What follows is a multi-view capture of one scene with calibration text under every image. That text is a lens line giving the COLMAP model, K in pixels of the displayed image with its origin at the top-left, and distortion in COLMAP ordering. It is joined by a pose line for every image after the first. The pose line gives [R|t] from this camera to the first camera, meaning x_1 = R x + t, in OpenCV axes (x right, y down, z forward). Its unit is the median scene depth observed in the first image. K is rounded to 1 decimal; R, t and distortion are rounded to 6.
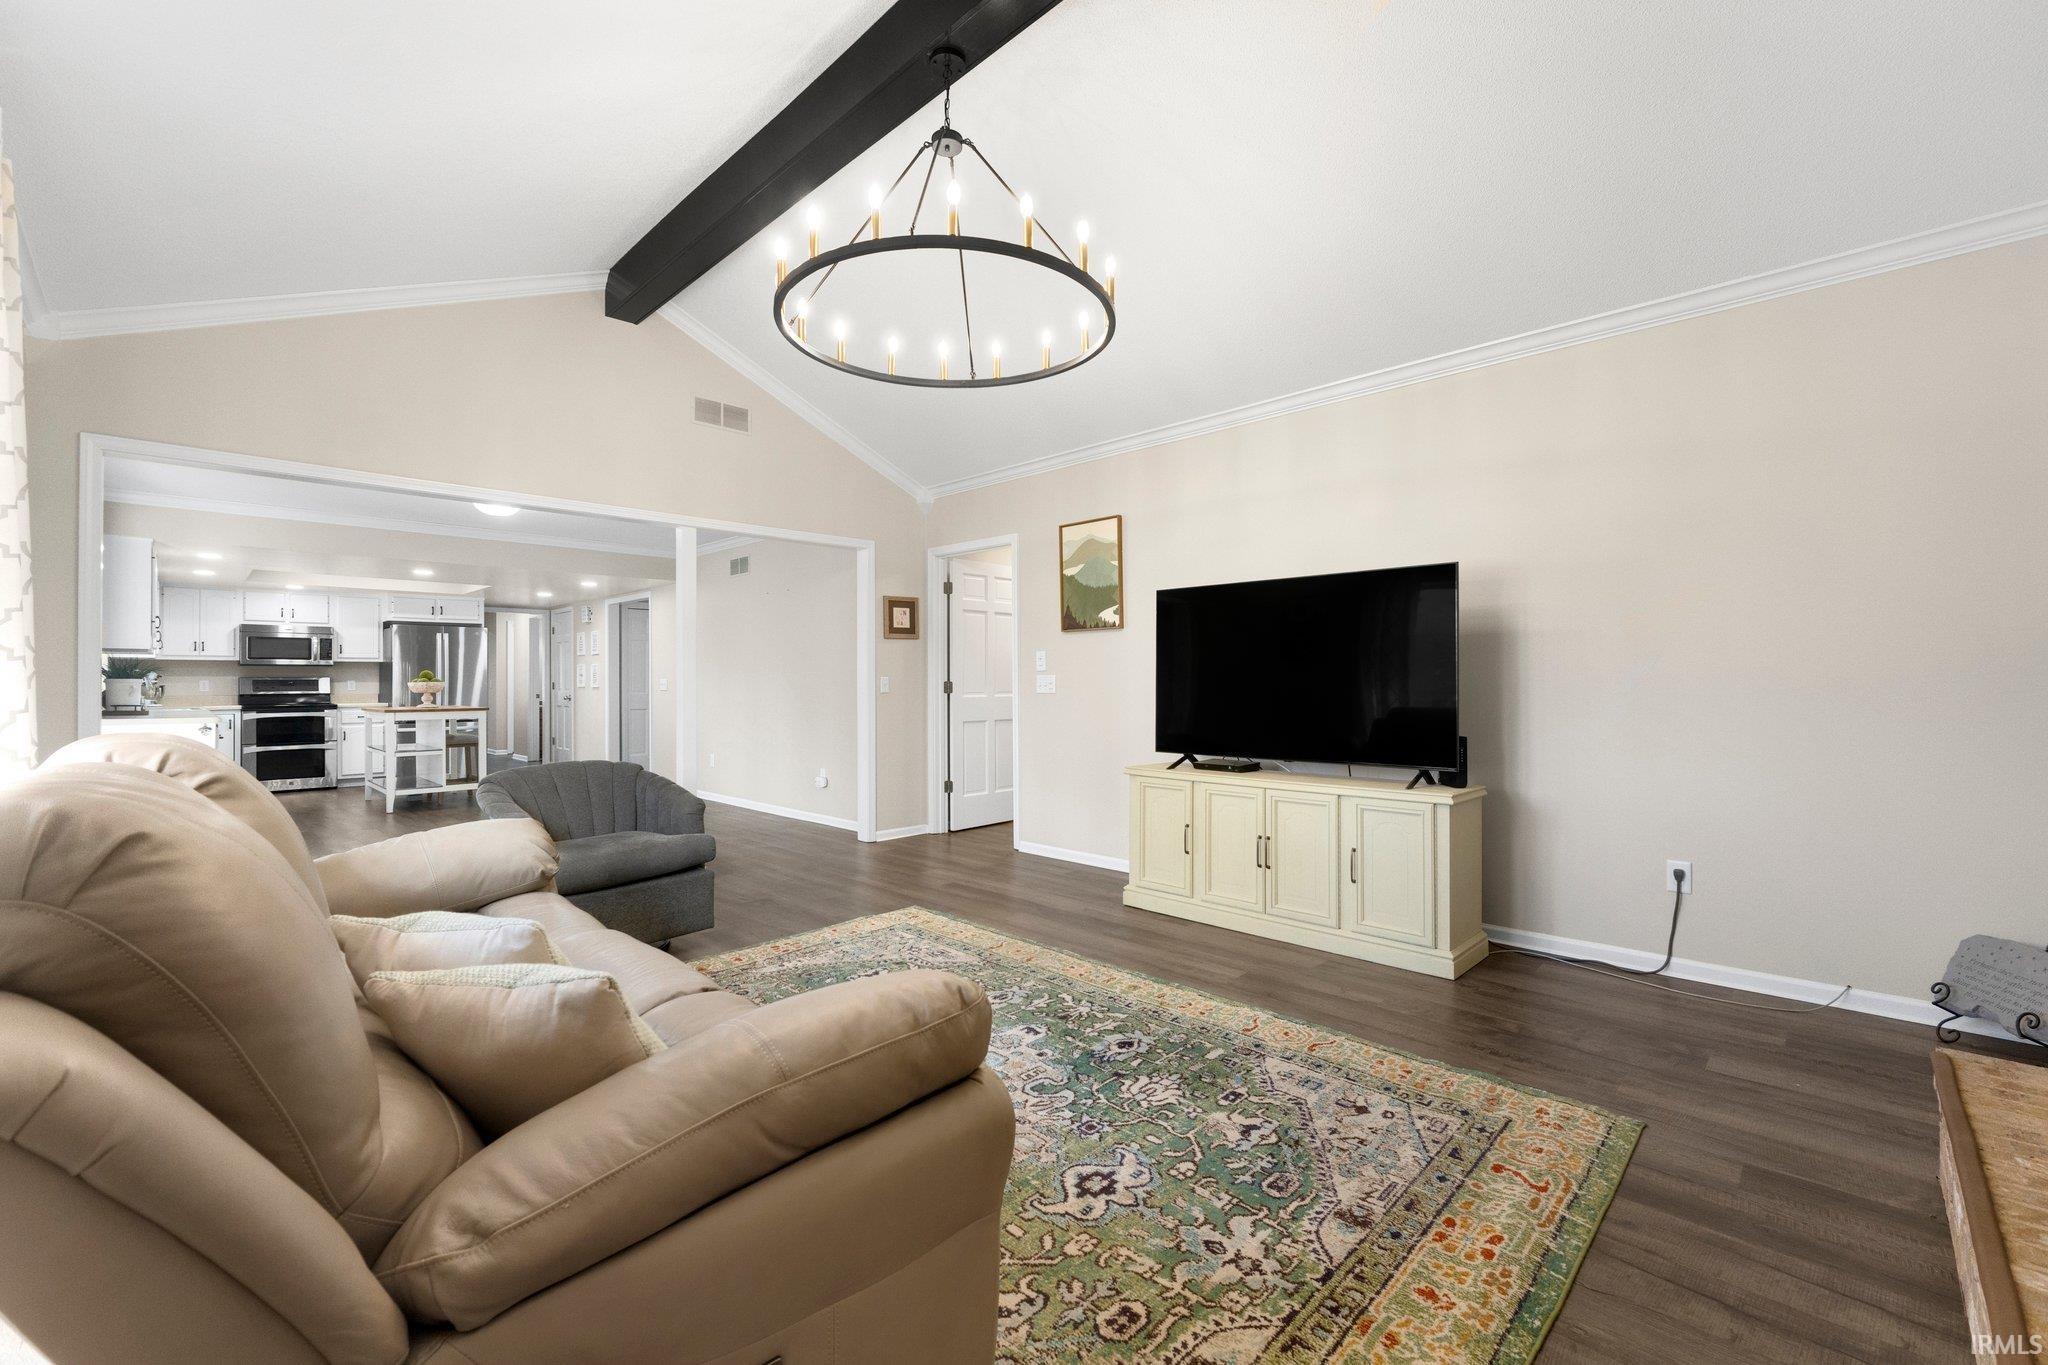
lens RADIAL K [[853.2, 0, 1031.2], [0, 853.2, 680.4], [0, 0, 1]] dist [-0.001202, -0.000071]
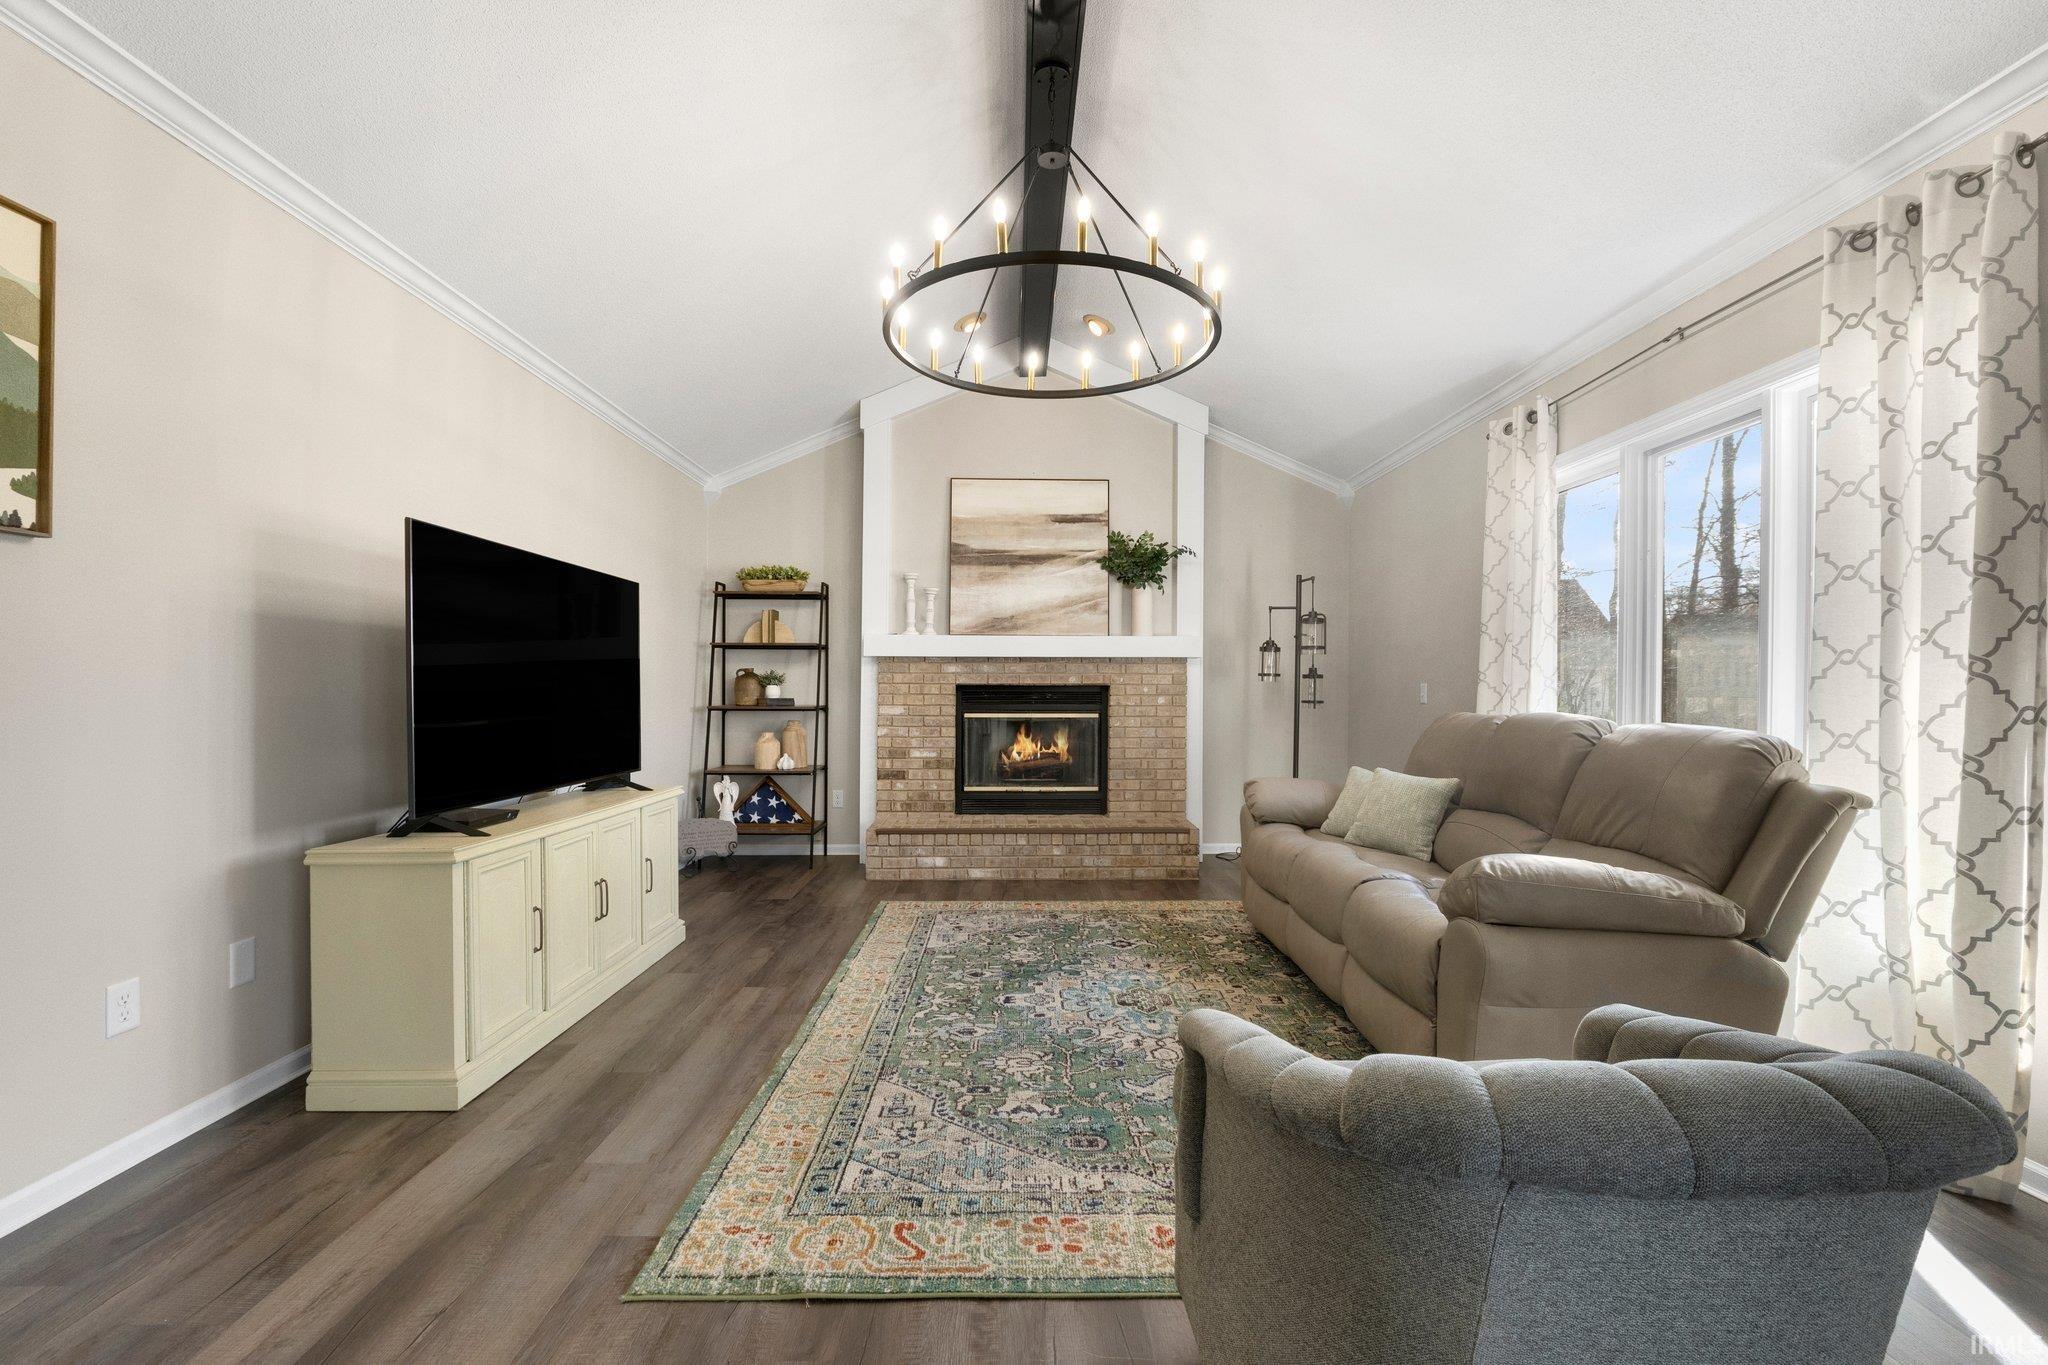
lens RADIAL K [[853.2, 0, 1028.4], [0, 853.2, 691.8], [0, 0, 1]] dist [-0.001202, -0.000071]
pose [[-0.710955, -0.000495, 0.703238, -0.808665], [-0.003642, 0.999989, -0.002979, 0.006167], [-0.703228, -0.004679, -0.710949, 1.778768]]
